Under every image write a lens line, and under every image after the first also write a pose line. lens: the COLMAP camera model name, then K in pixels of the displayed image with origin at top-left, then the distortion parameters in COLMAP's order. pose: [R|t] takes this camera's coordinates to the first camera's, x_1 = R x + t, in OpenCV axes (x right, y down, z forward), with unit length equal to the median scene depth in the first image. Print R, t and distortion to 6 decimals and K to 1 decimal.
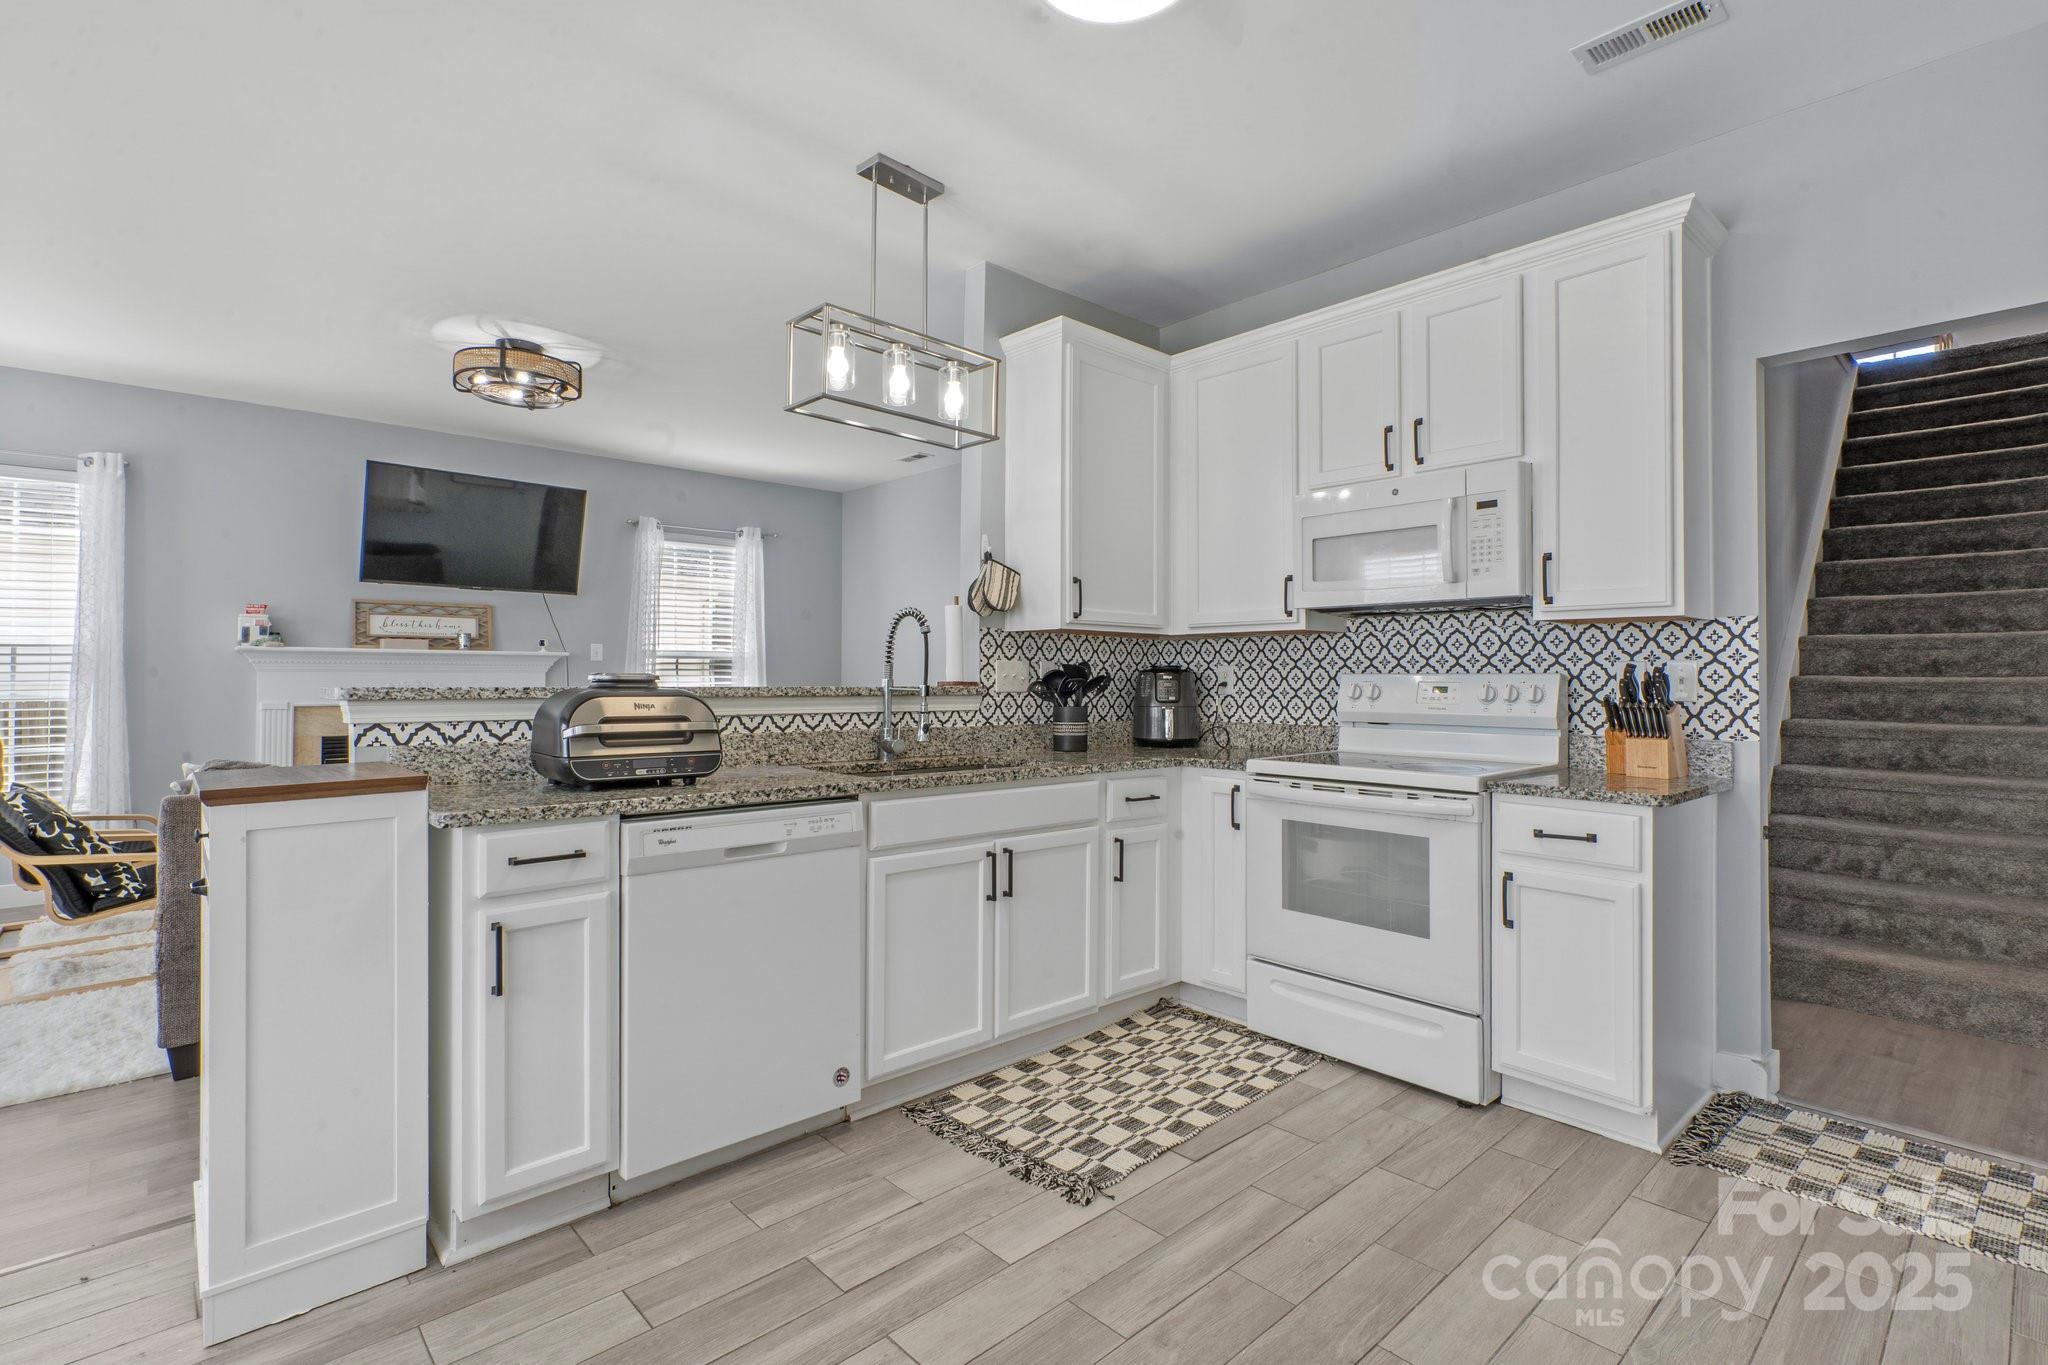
lens RADIAL K [[949.1, 0, 1022.9], [0, 949.1, 665.3], [0, 0, 1]] dist [0.001827, -0.001459]
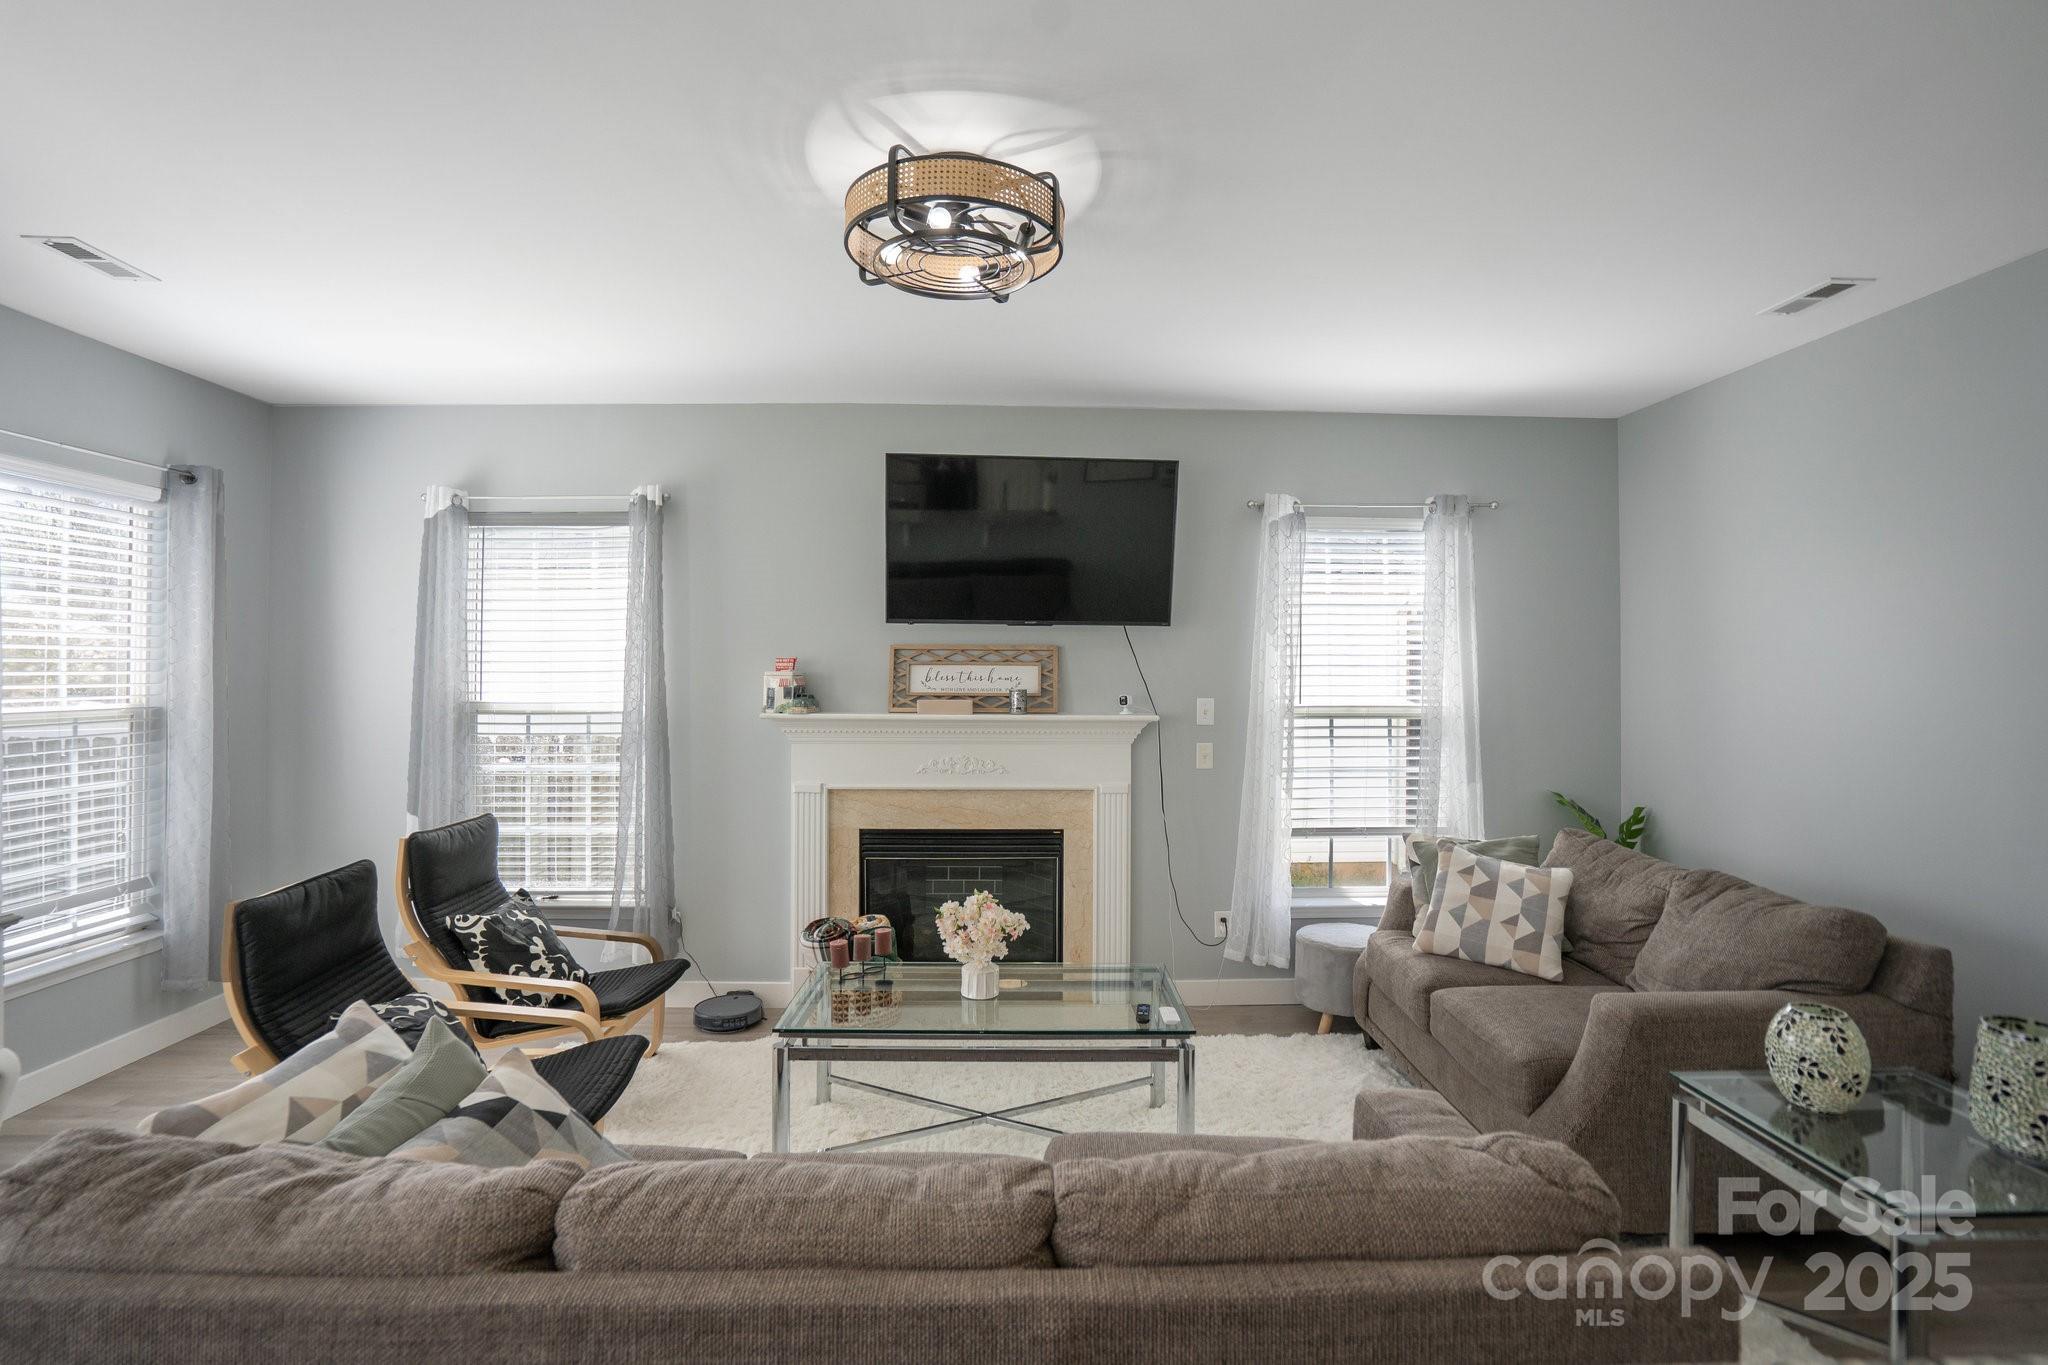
lens RADIAL K [[964.8, 0, 1037.4], [0, 964.8, 664.9], [0, 0, 1]] dist [-0.050183, 0.000558]
pose [[0.761296, -0.001219, -0.648403, -0.126440], [0.005646, 0.999973, 0.004750, -0.056180], [0.648380, -0.007277, 0.761282, 0.487598]]
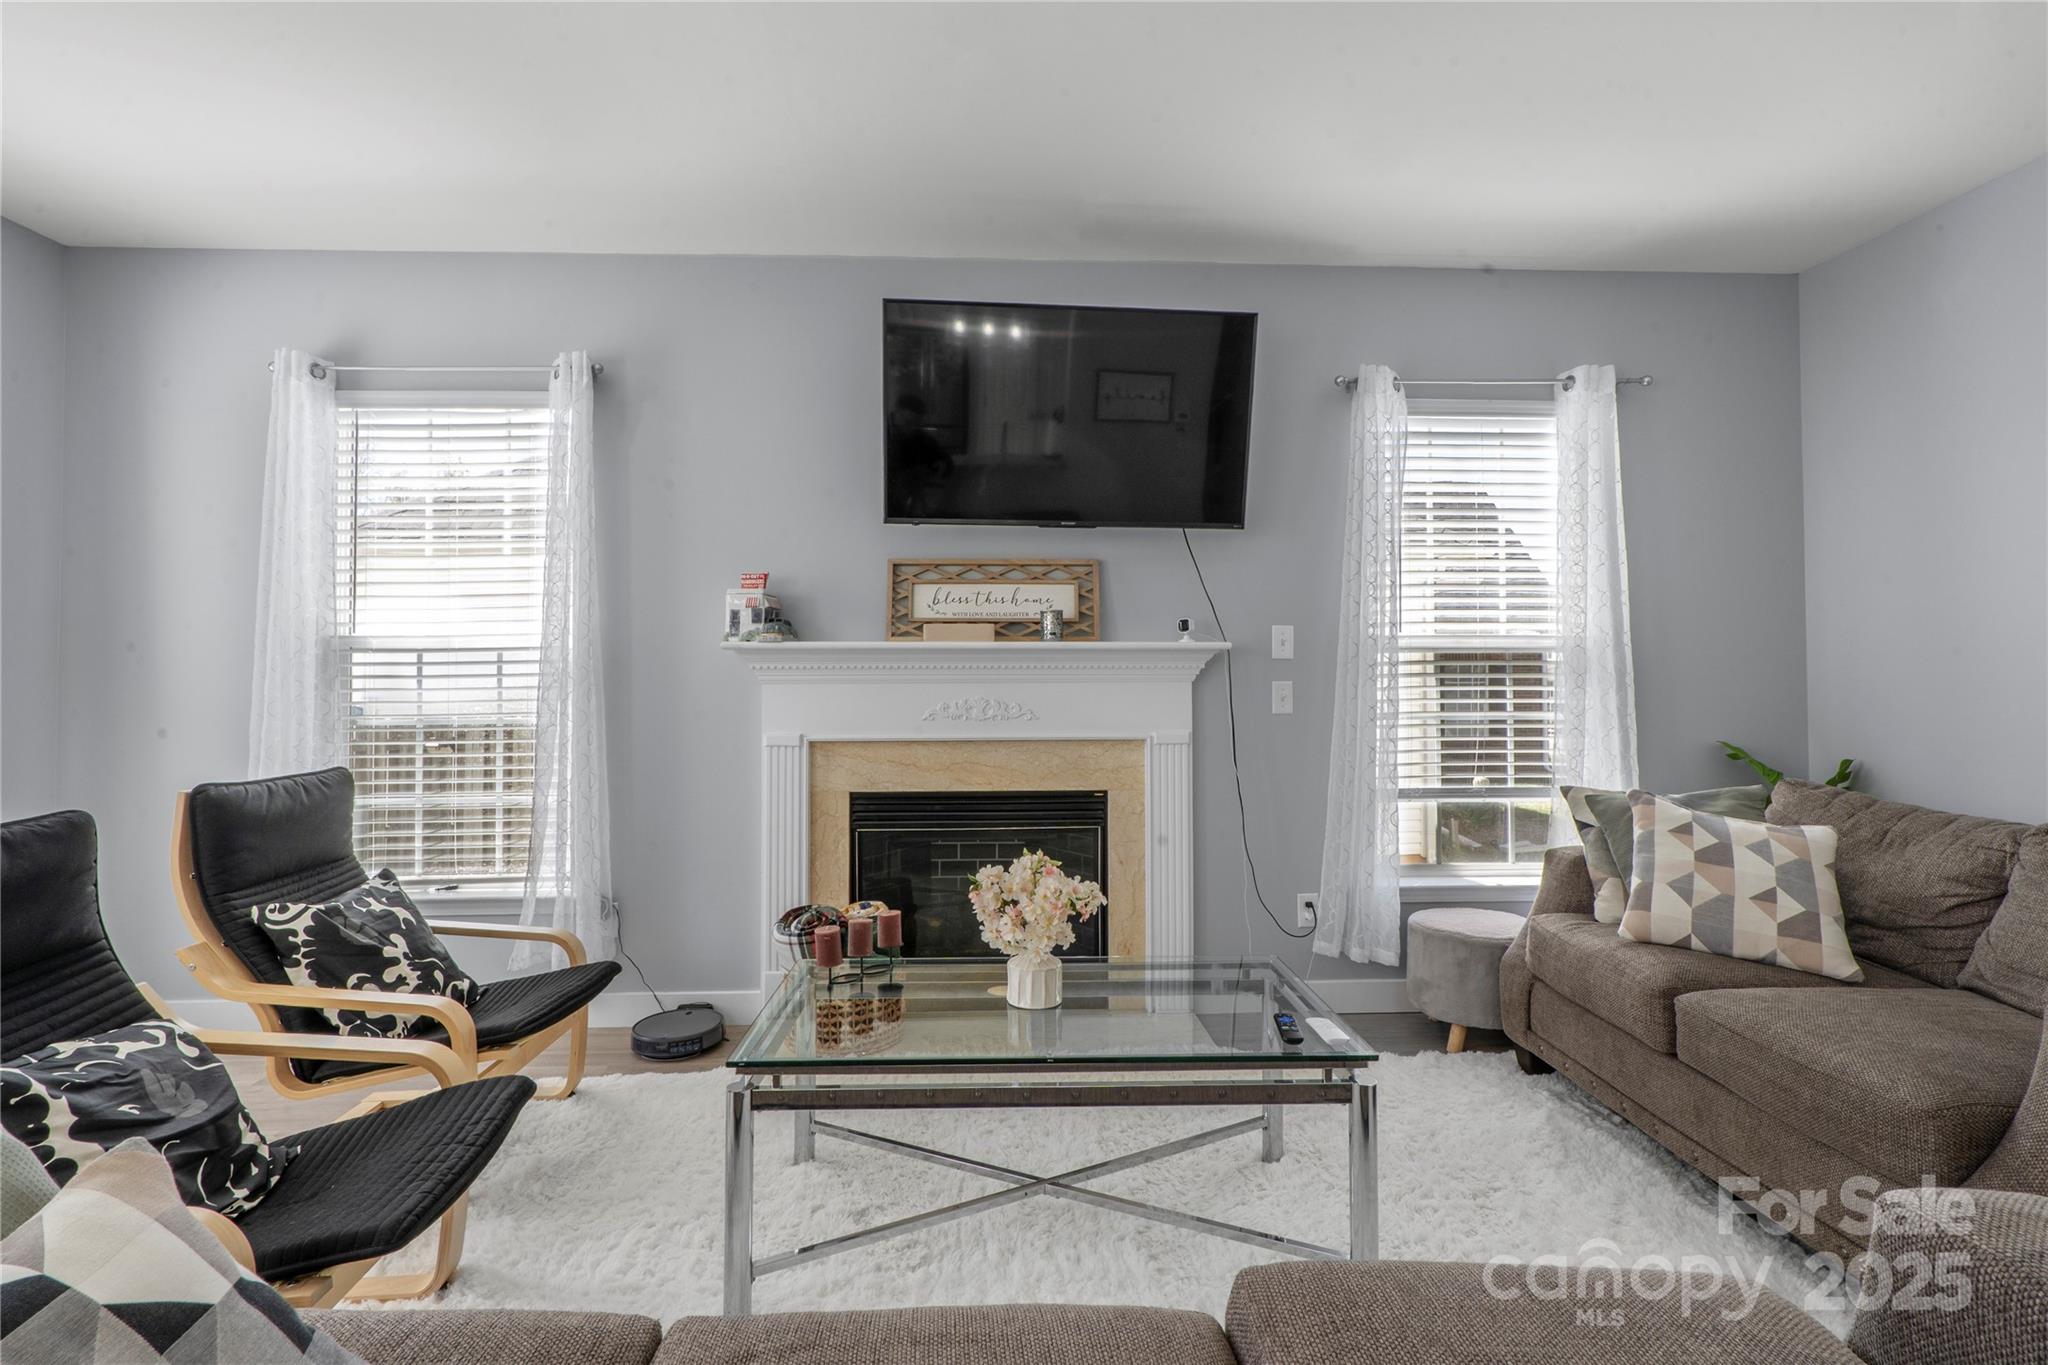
lens RADIAL K [[949.1, 0, 1022.9], [0, 949.1, 665.3], [0, 0, 1]] dist [0.001827, -0.001459]
pose [[0.769085, -0.014285, -0.638987, -0.261086], [0.012941, 0.999893, -0.006778, 0.000958], [0.639016, -0.003056, 0.769188, 0.586109]]
